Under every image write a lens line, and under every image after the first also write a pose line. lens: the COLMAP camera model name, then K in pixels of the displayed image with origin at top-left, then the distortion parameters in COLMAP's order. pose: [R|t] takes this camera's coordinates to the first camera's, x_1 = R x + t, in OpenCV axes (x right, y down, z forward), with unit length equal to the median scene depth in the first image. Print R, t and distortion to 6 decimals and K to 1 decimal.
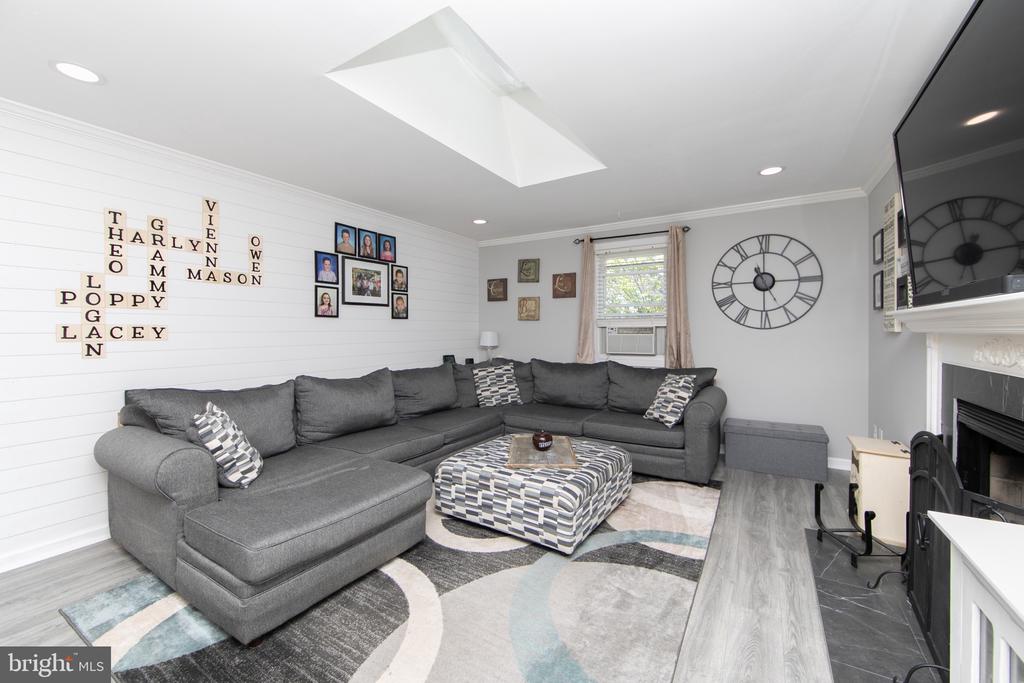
lens RADIAL K [[411.0, 0, 514.5], [0, 411.0, 331.8], [0, 0, 1]] dist [0.000602, -0.000019]
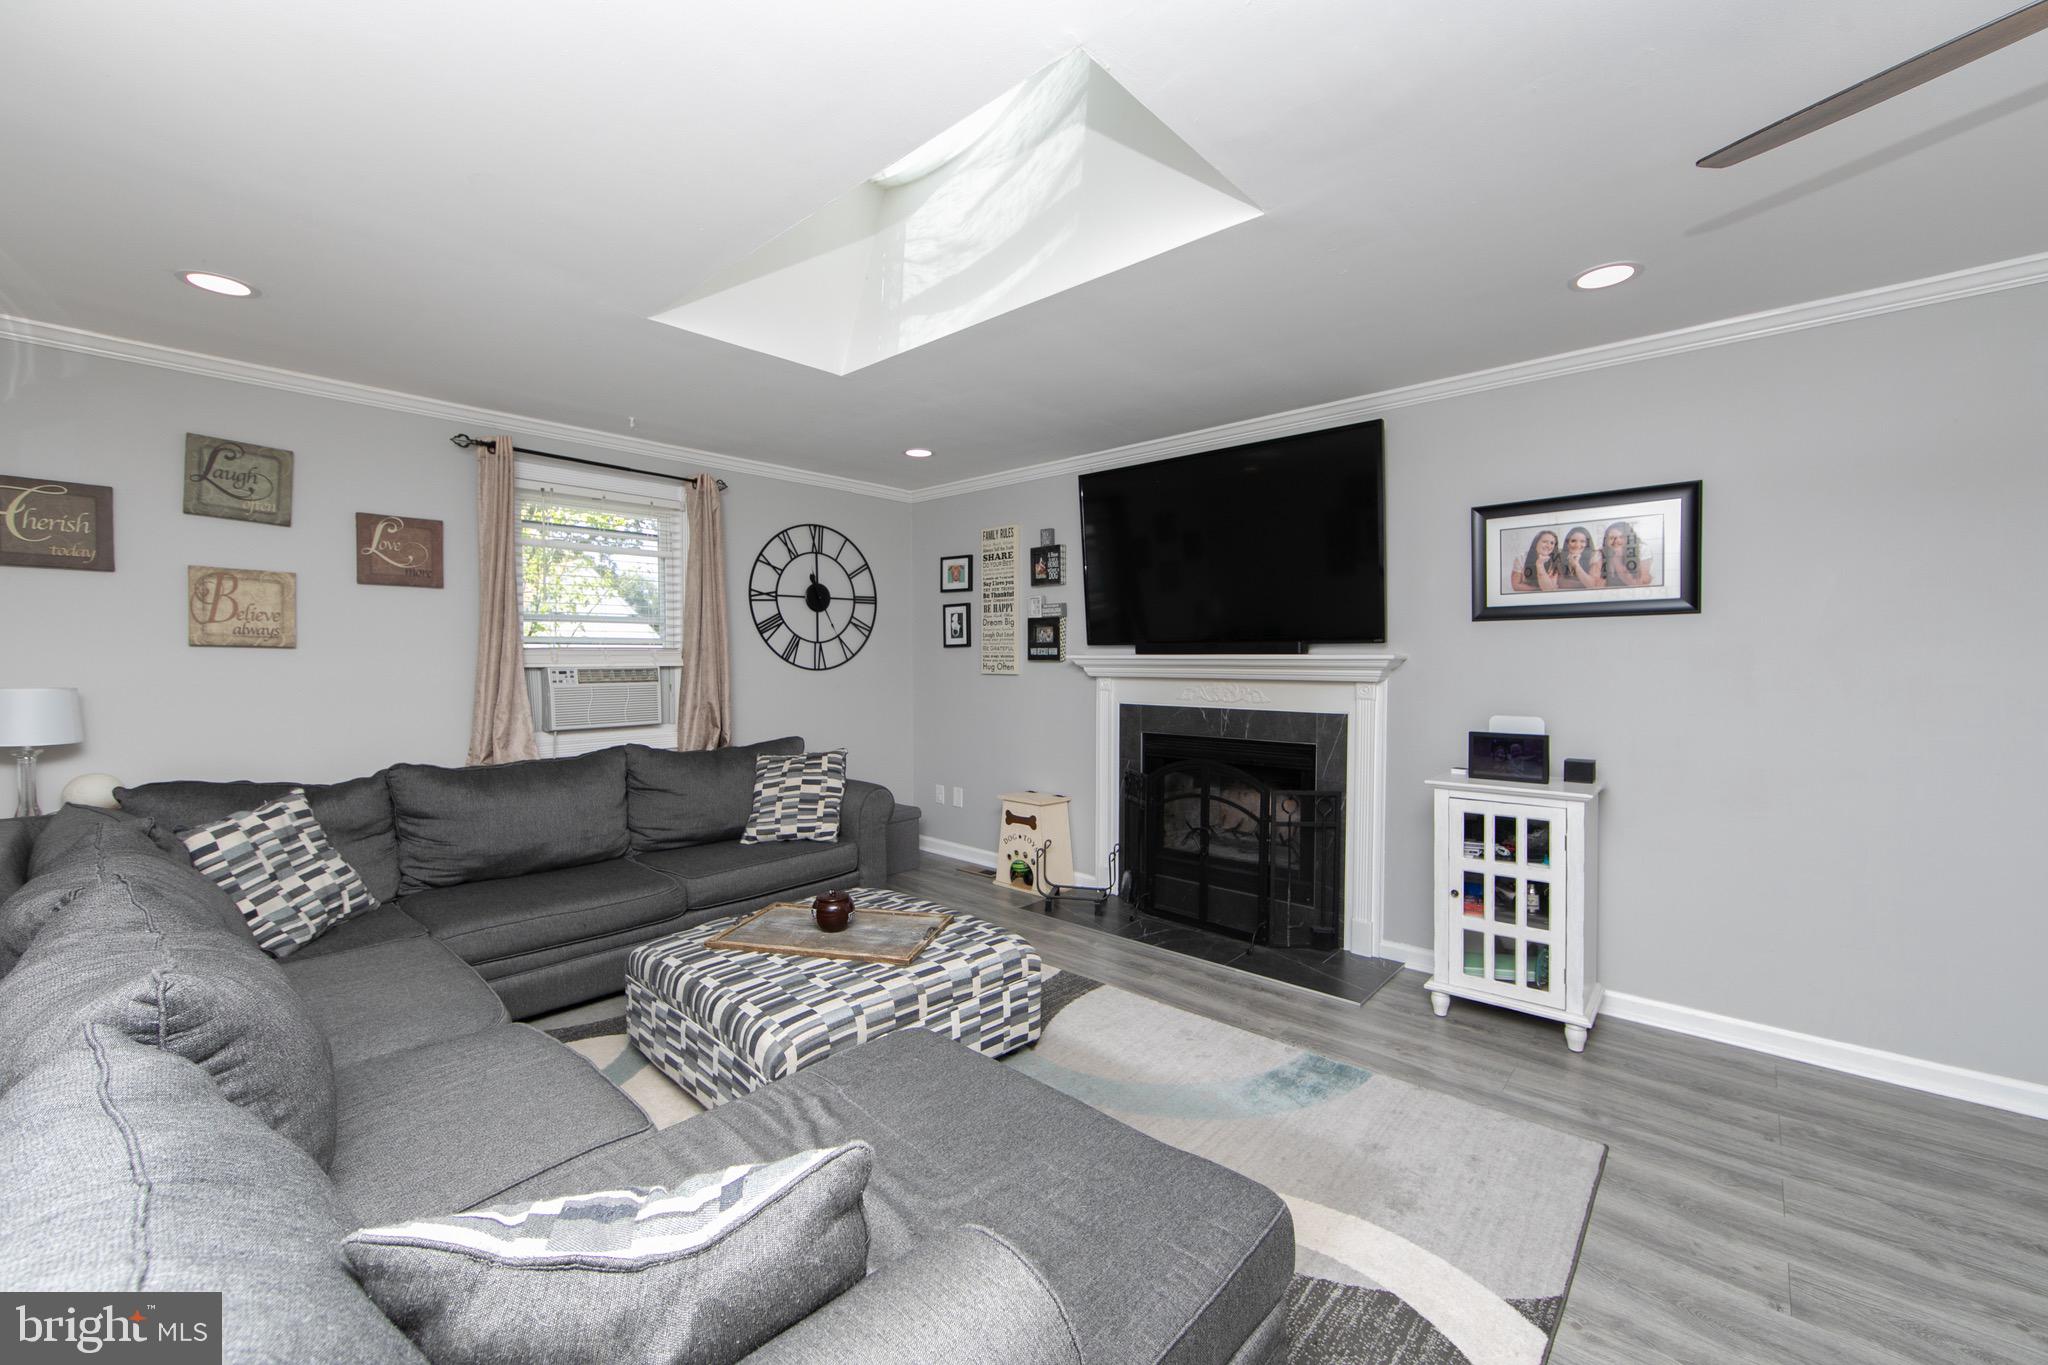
lens RADIAL K [[811.5, 0, 1033.9], [0, 811.5, 683.3], [0, 0, 1]] dist [-0.000585, -0.000332]
pose [[0.182668, -0.028107, 0.982773, -0.597438], [0.003266, 0.999603, 0.027981, -0.021081], [-0.983169, -0.001901, 0.182688, 0.432687]]
